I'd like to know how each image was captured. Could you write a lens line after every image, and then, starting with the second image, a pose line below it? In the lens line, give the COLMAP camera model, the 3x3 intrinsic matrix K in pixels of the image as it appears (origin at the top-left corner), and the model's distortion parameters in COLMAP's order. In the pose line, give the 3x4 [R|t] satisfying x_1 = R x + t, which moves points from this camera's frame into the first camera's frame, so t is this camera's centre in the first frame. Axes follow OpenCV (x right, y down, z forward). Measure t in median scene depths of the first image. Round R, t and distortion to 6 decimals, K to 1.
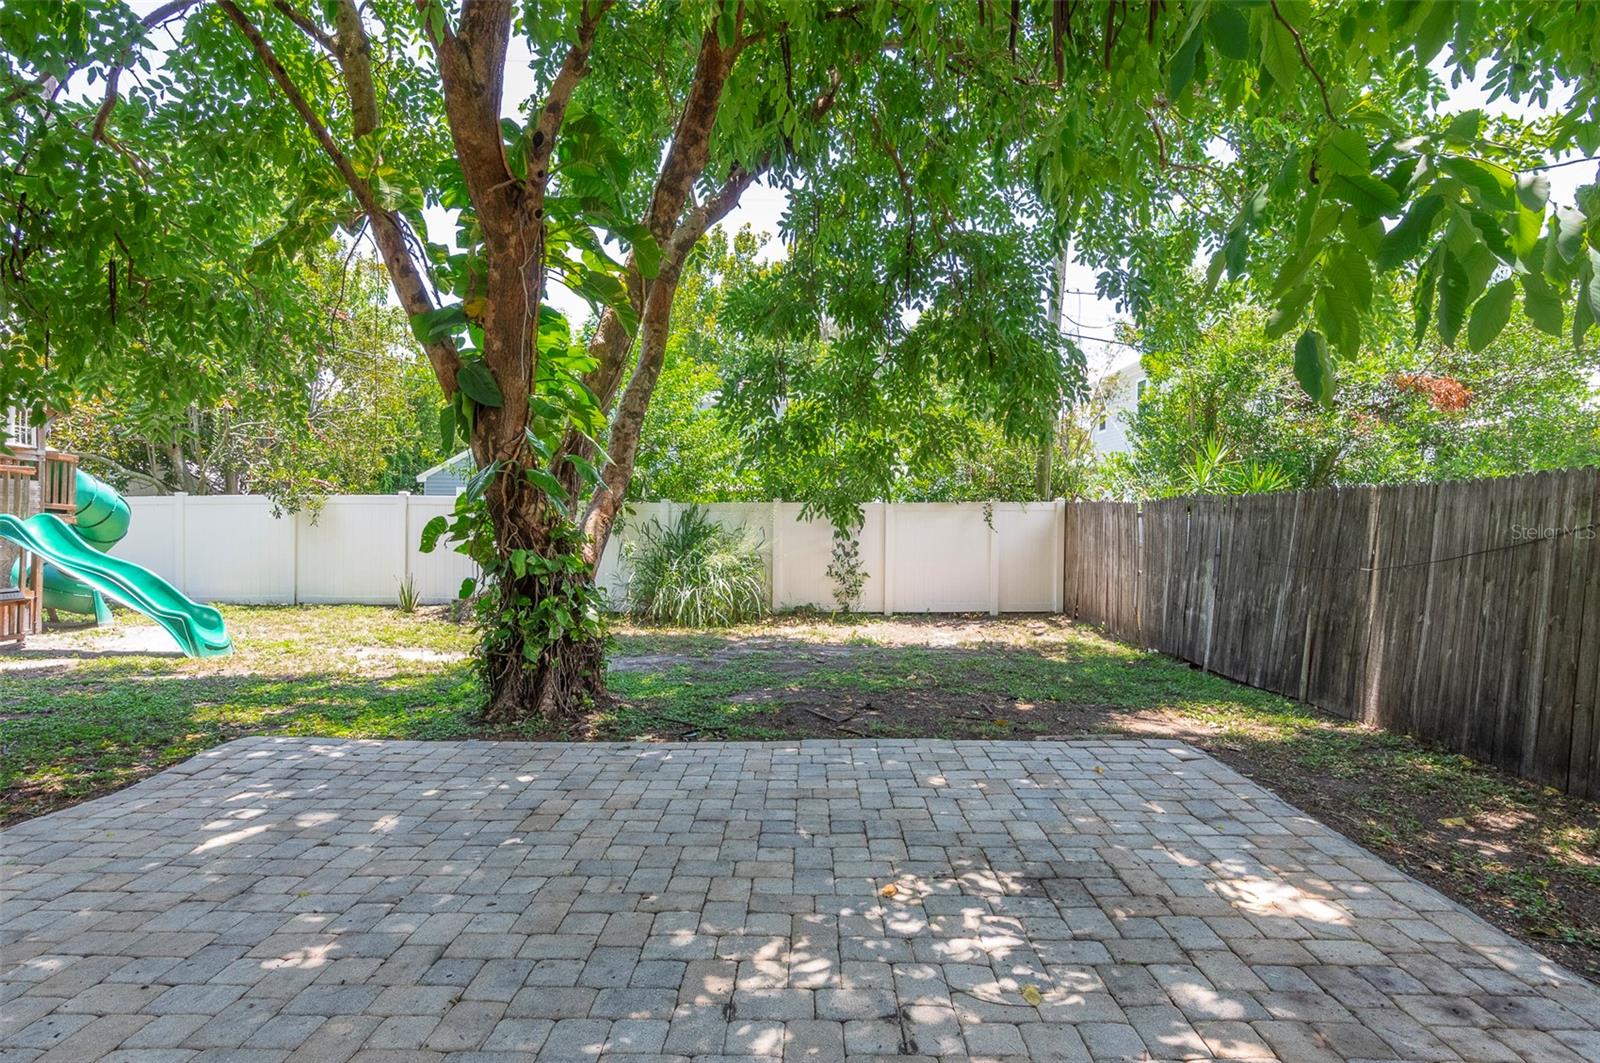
lens RADIAL K [[838.7, 0, 806.8], [0, 838.7, 525.1], [0, 0, 1]] dist [0.006624, 0.001608]
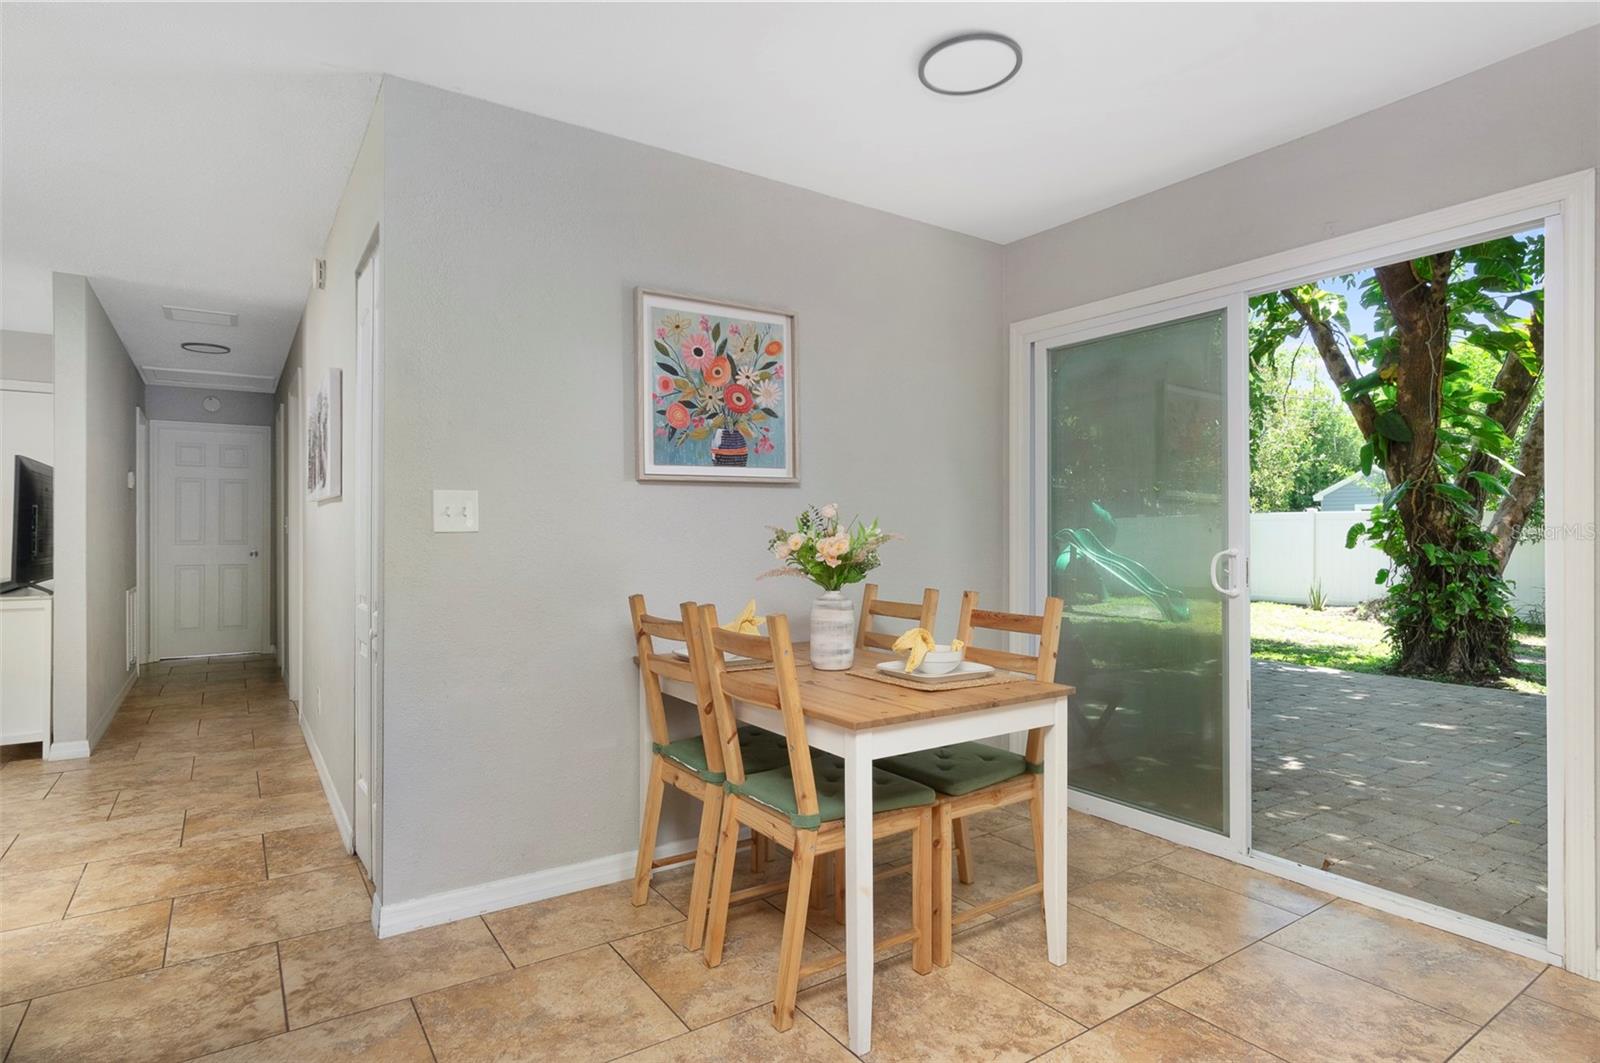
lens RADIAL K [[838.7, 0, 796.4], [0, 838.7, 530.1], [0, 0, 1]] dist [0.006624, 0.001608]
pose [[0.562190, -0.011567, -0.826927, 0.196074], [-0.005489, 0.999828, -0.017717, 0.032655], [0.826990, 0.014499, 0.562030, -0.567844]]
